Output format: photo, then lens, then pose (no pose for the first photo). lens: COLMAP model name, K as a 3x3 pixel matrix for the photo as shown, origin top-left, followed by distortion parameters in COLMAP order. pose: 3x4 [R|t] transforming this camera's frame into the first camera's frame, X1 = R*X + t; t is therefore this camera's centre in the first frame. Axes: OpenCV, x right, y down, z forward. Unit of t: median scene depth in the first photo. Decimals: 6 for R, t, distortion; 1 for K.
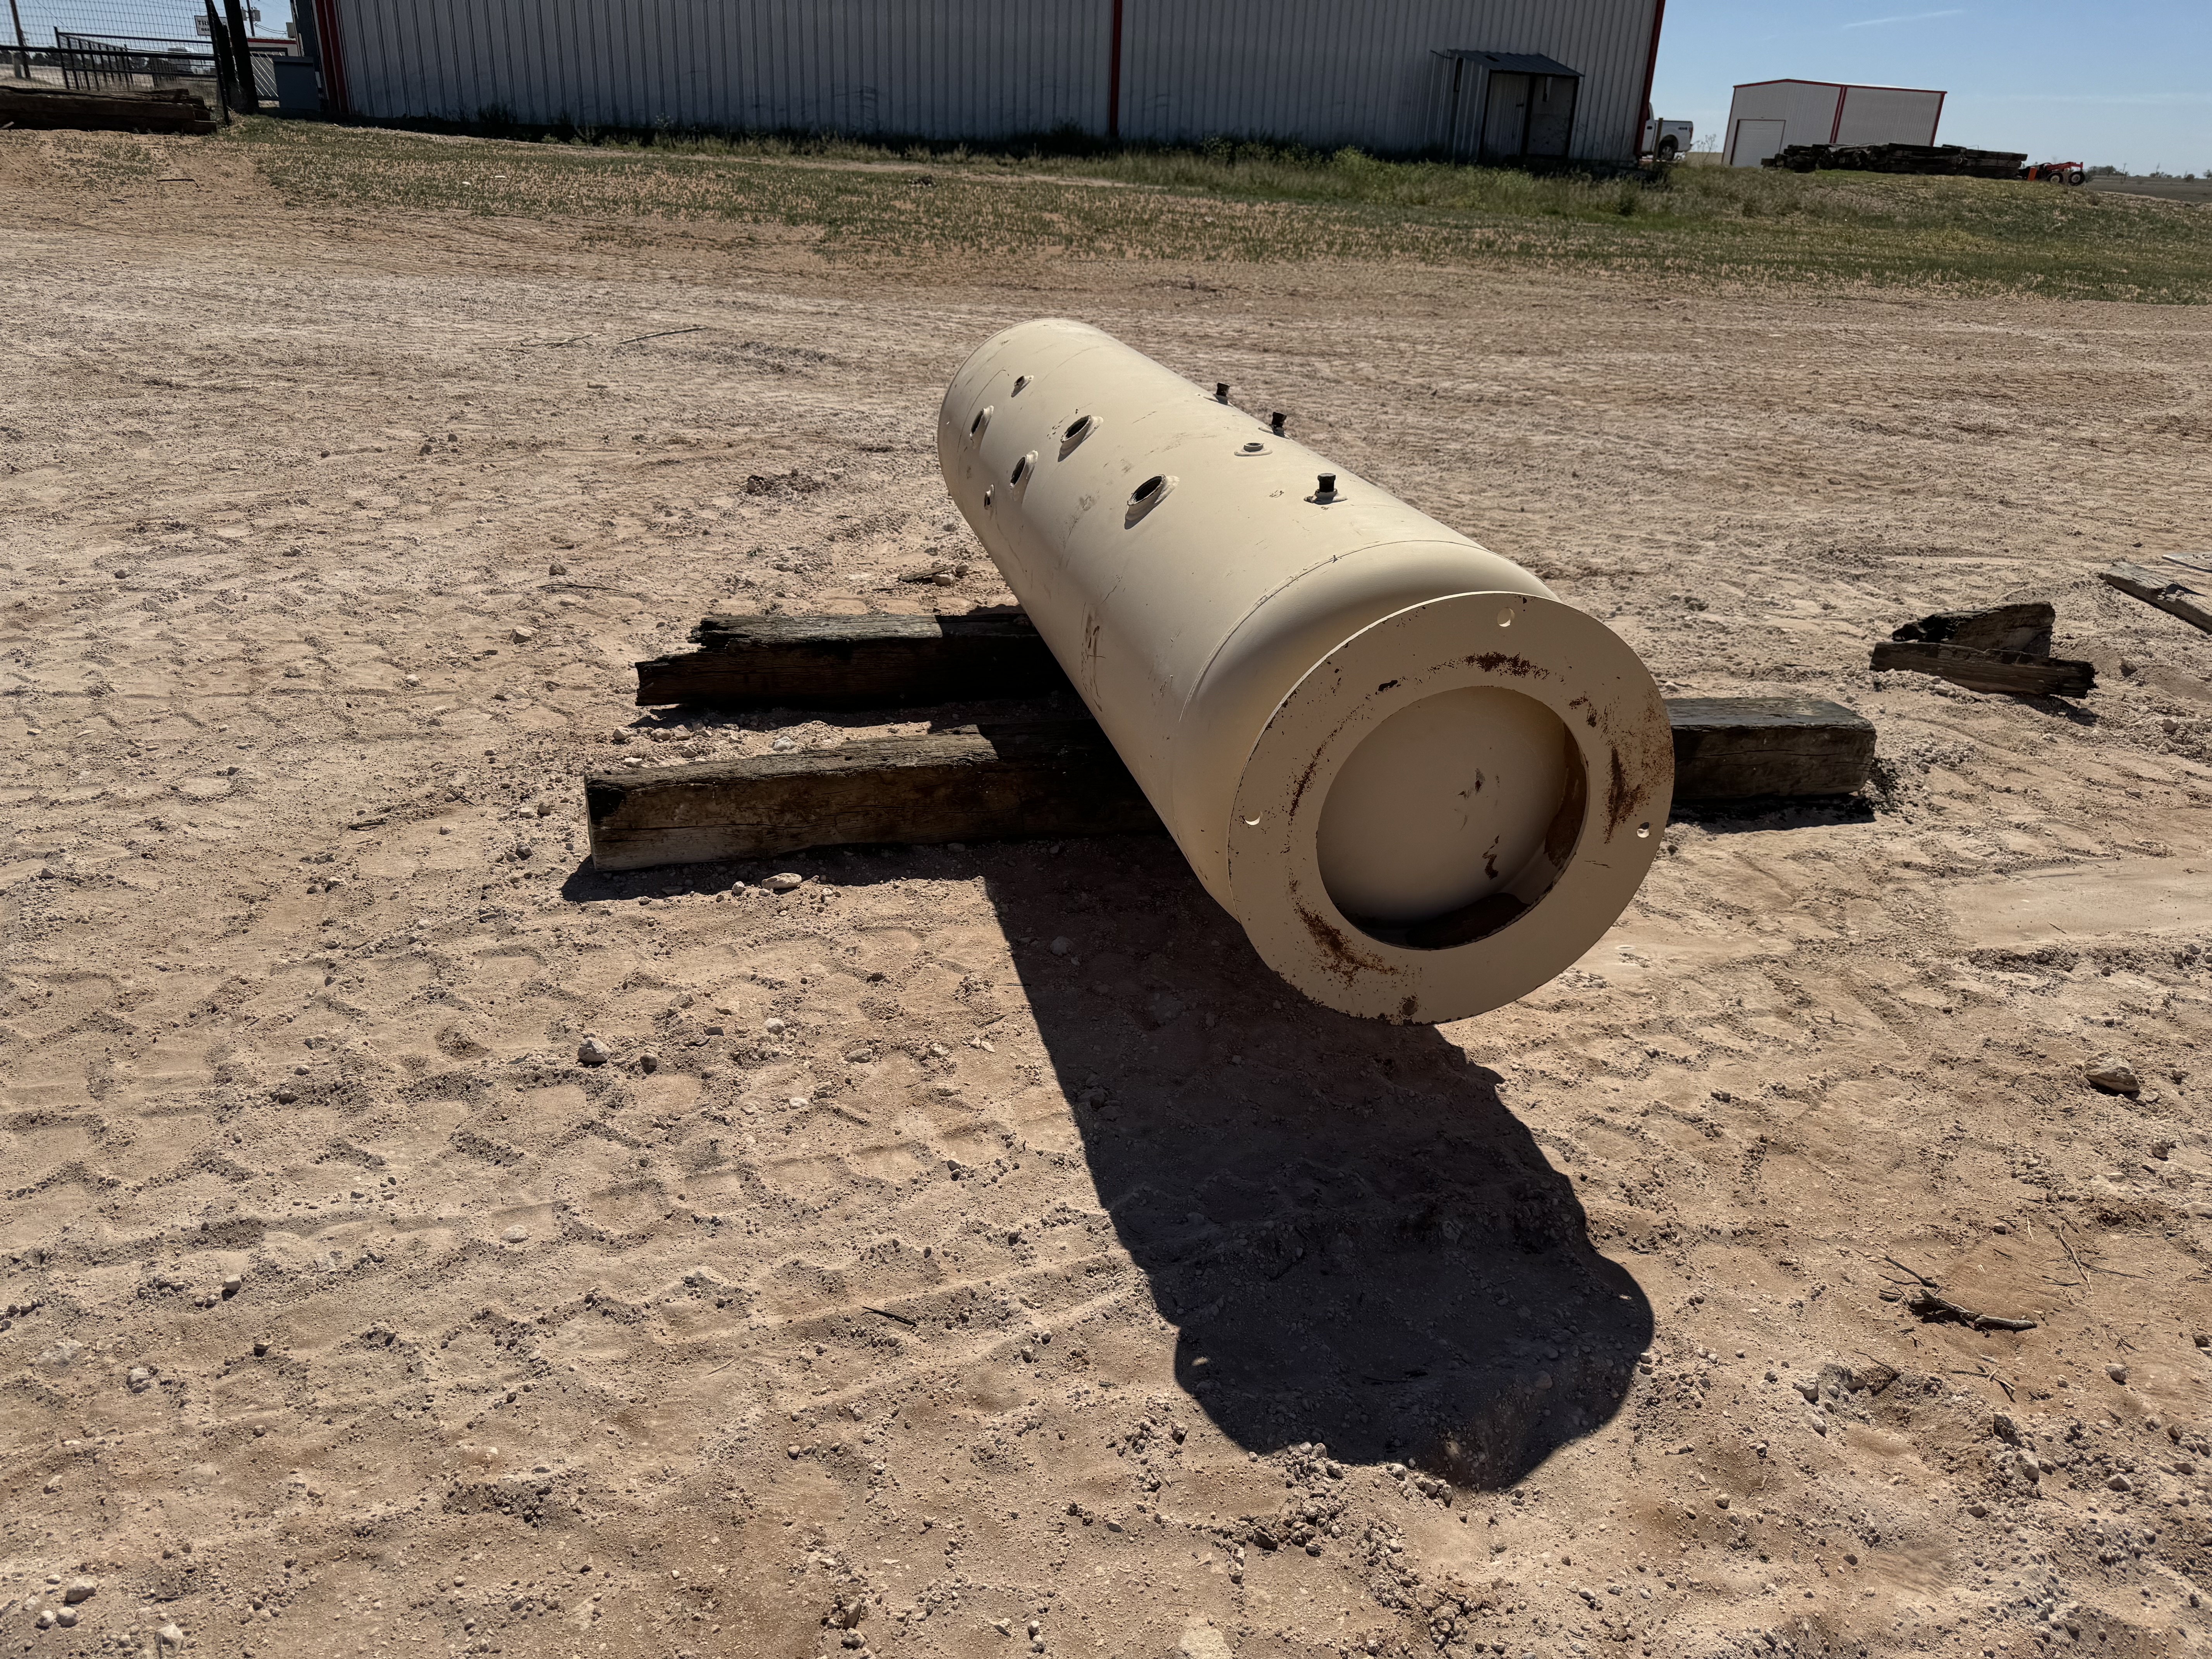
lens RADIAL K [[1567.1, 0, 1089.8], [0, 1567.1, 813.8], [0, 0, 1]] dist [0.022790, -0.024732]
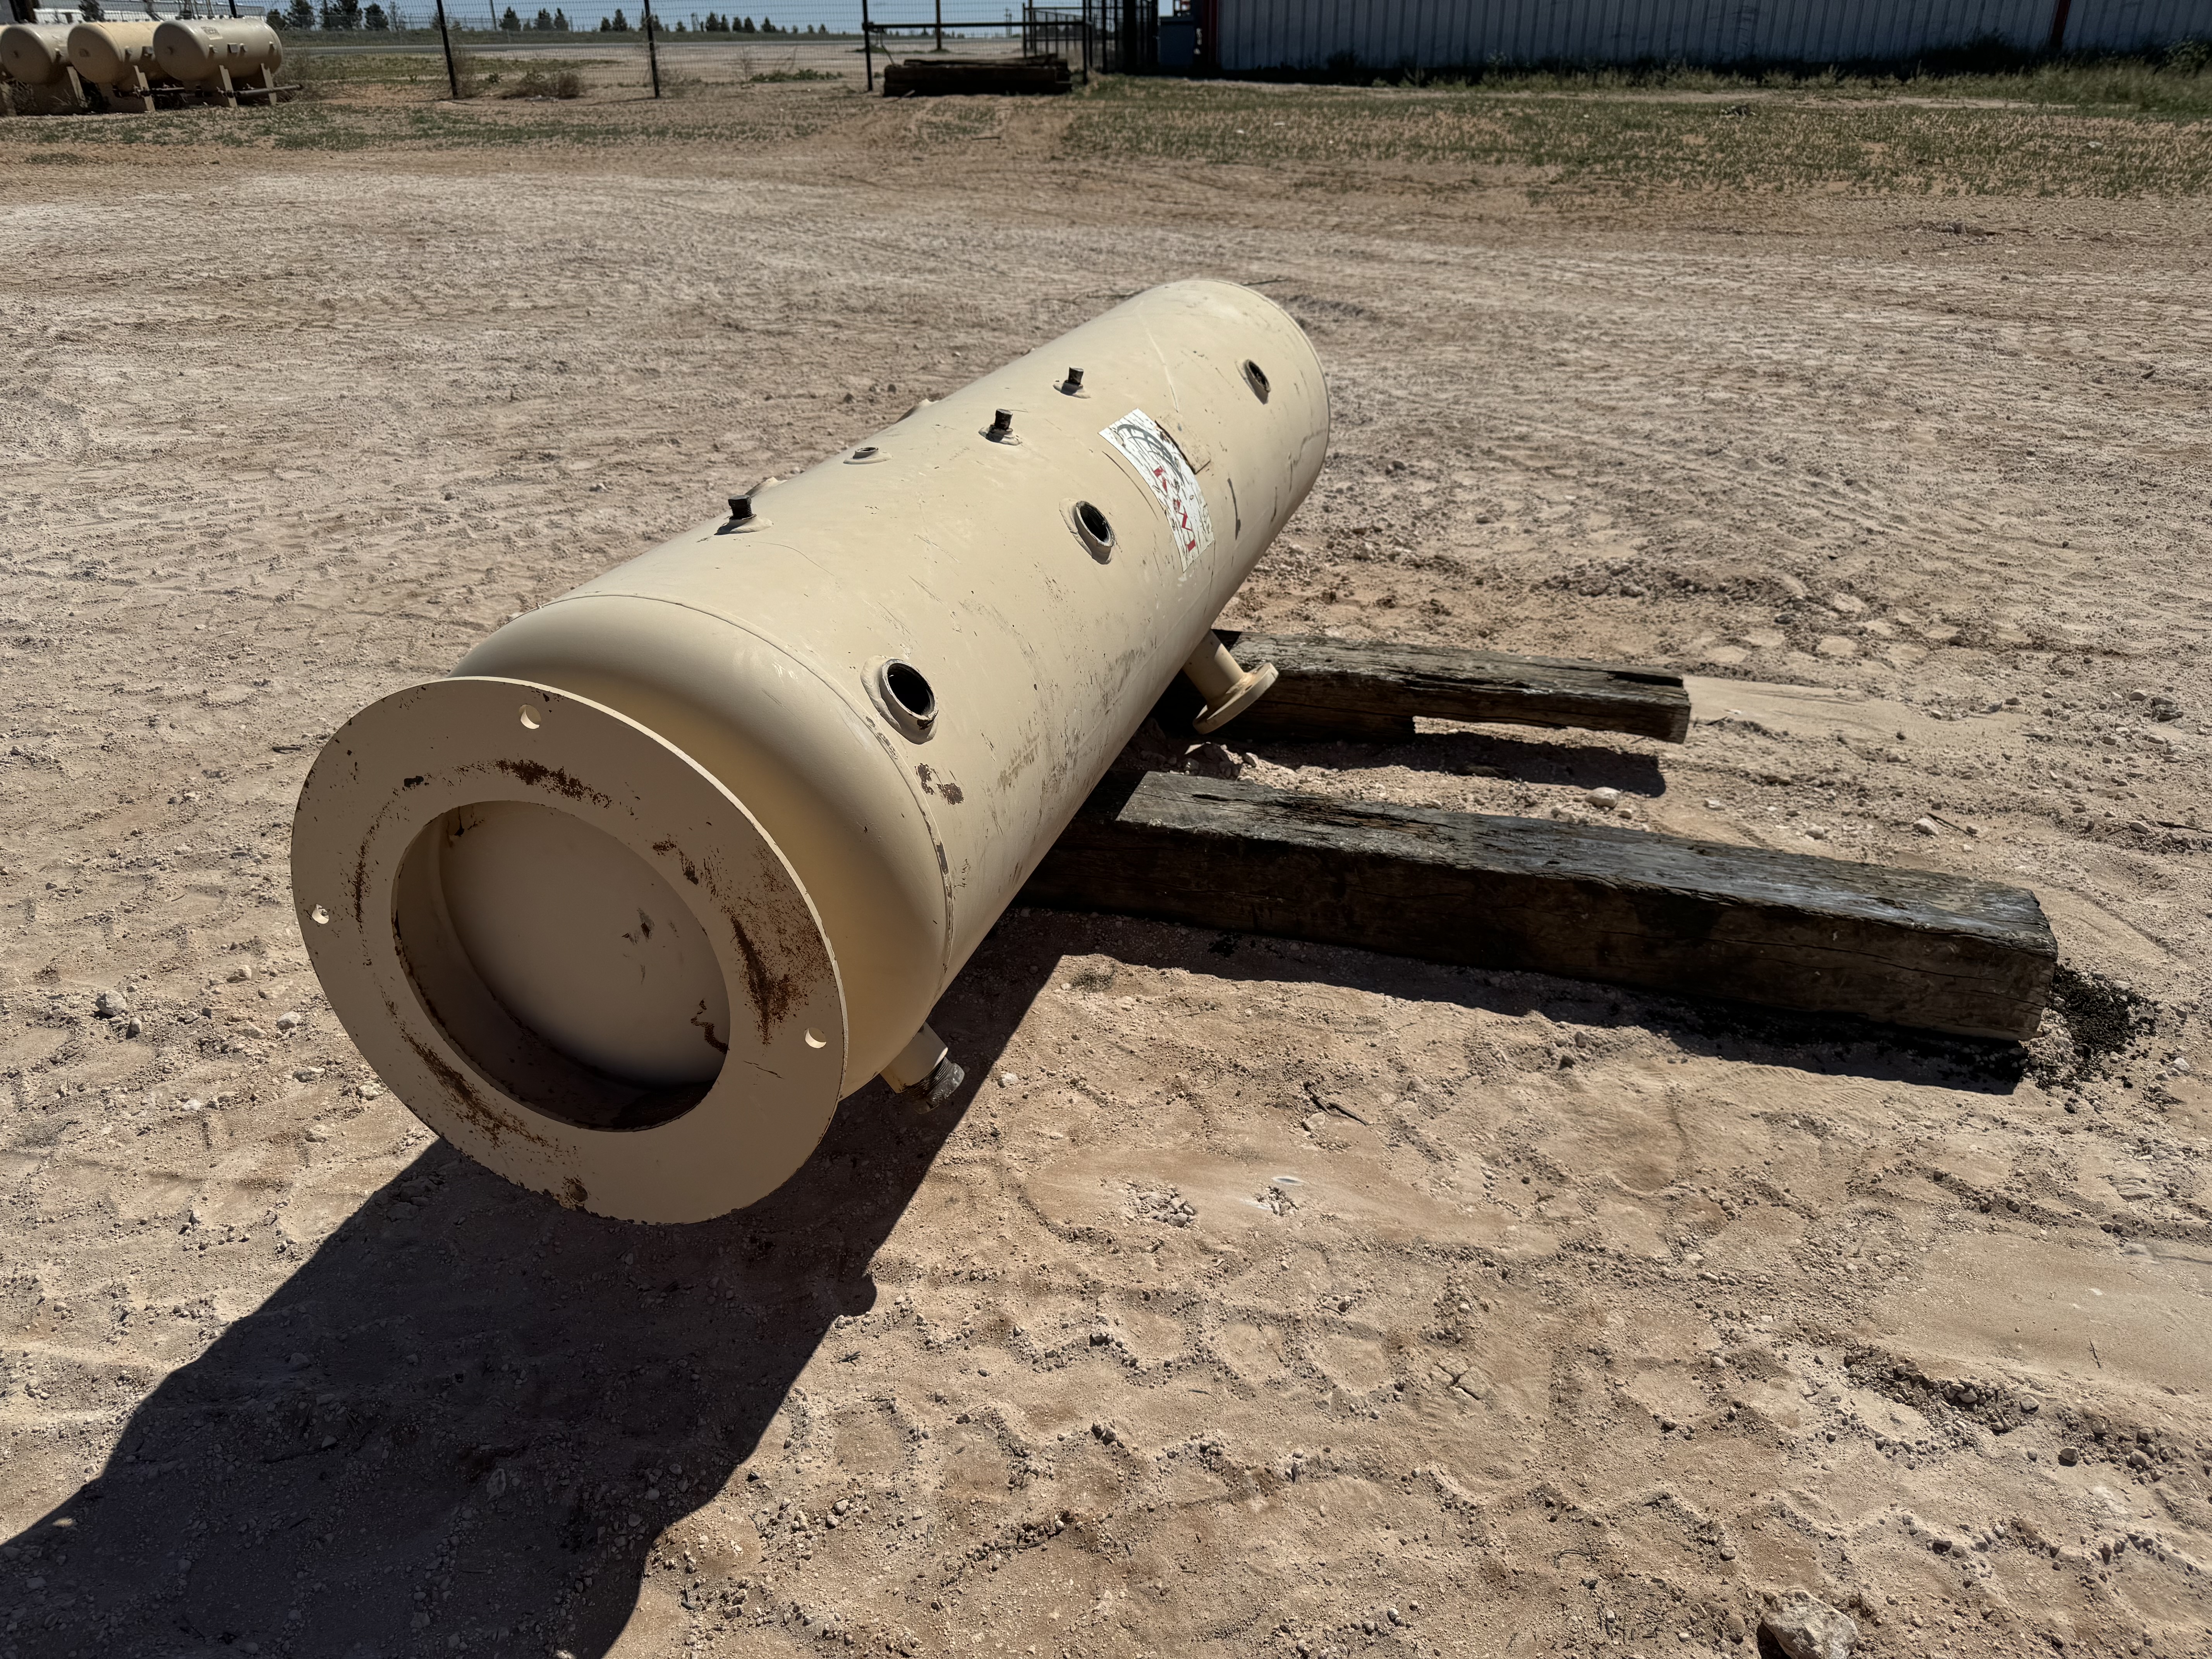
lens RADIAL K [[1567.1, 0, 1109.9], [0, 1567.1, 837.2], [0, 0, 1]] dist [0.022790, -0.024732]
pose [[0.865384, 0.176951, -0.468828, 0.482762], [-0.155885, 0.984219, 0.083738, -0.098101], [0.476247, 0.000618, 0.879311, 0.276105]]
